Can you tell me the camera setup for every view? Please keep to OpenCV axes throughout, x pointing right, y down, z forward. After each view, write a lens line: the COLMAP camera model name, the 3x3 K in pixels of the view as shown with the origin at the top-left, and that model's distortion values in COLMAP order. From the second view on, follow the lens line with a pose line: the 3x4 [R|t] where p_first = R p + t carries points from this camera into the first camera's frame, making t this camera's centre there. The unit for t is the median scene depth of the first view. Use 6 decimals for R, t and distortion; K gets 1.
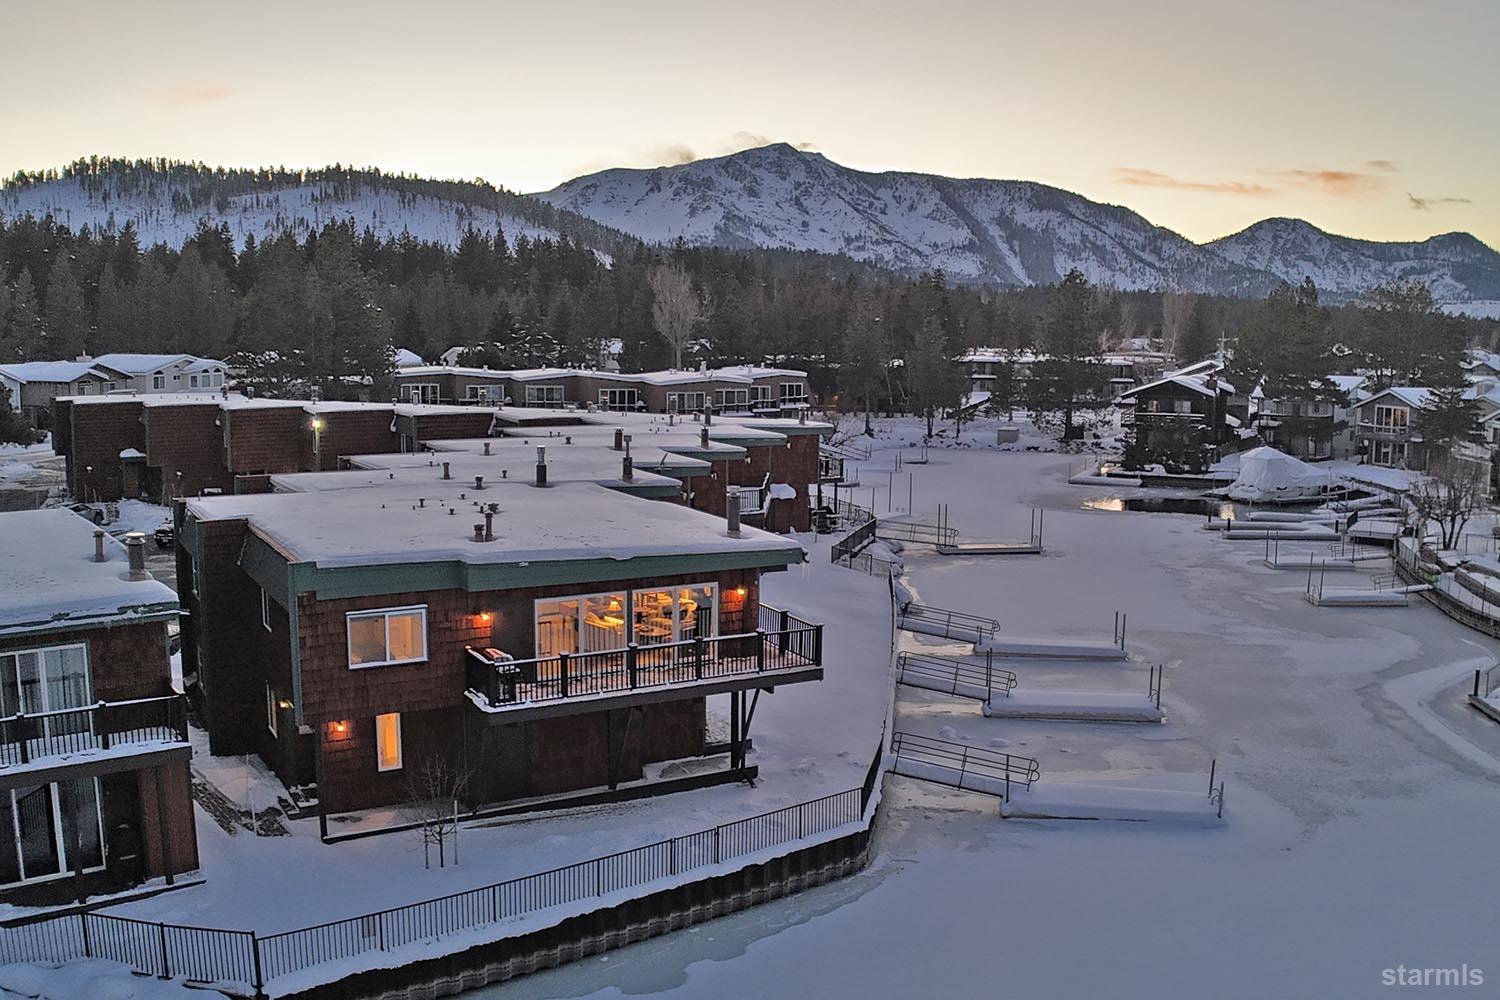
lens RADIAL K [[1378.4, 0, 807.1], [0, 1378.4, 499.9], [0, 0, 1]] dist [-0.109086, -0.127204]
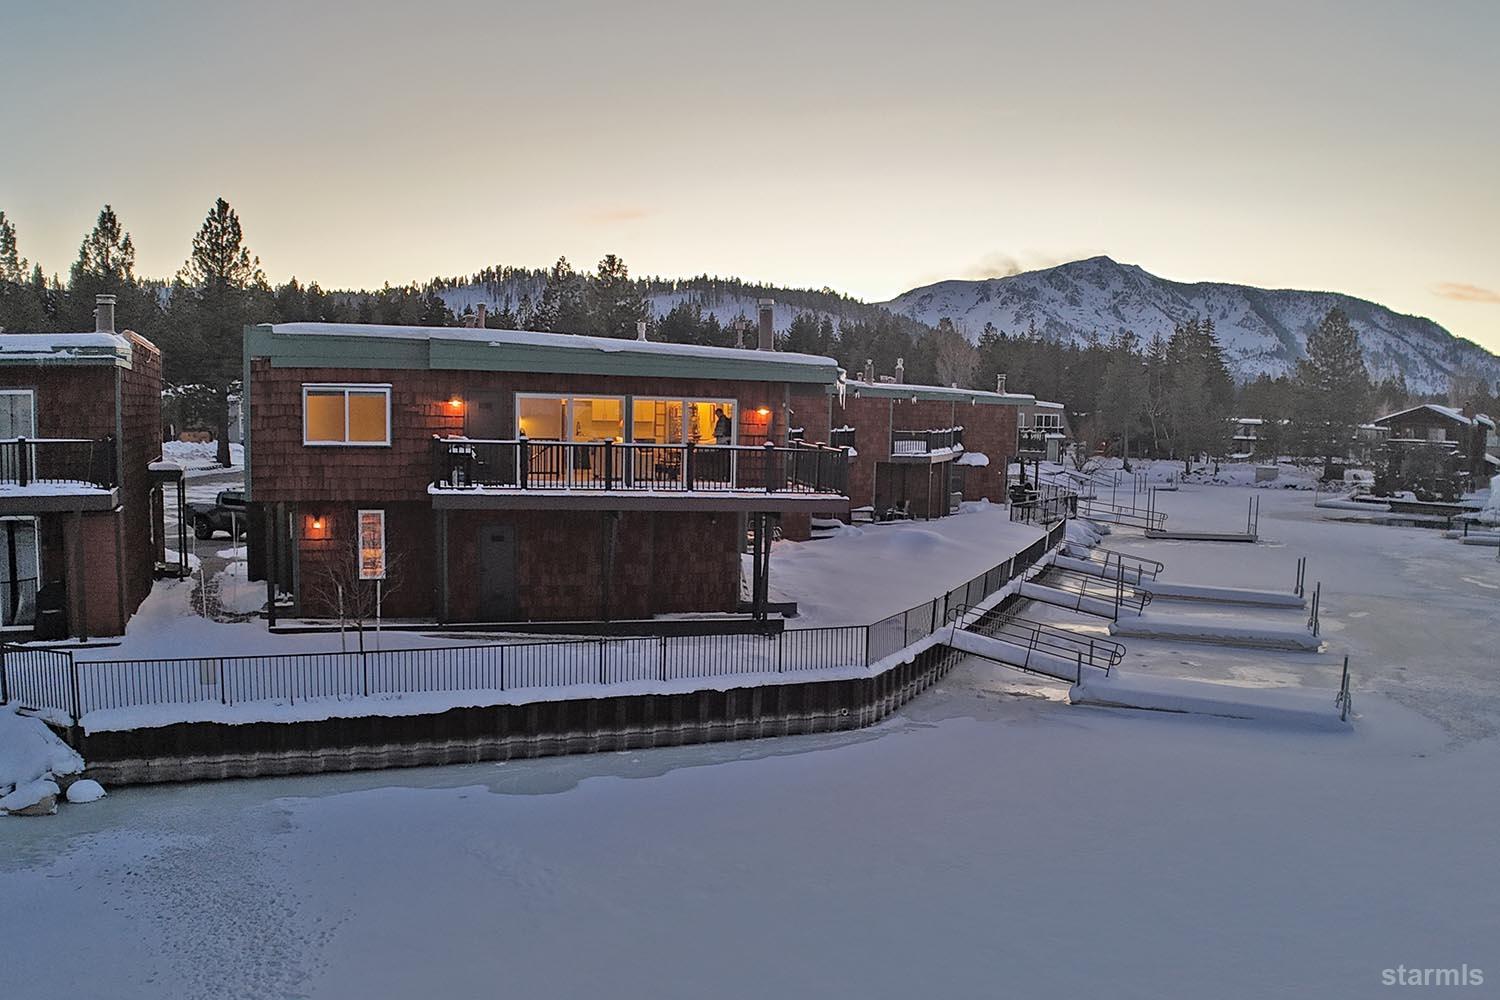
lens RADIAL K [[1232.7, 0, 751.6], [0, 1232.7, 568.8], [0, 0, 1]] dist [-0.117925, -0.091228]
pose [[0.956862, 0.043451, -0.287277, 0.165106], [-0.045863, 0.998946, -0.001669, 0.159099], [0.286902, 0.014772, 0.957846, 0.230827]]
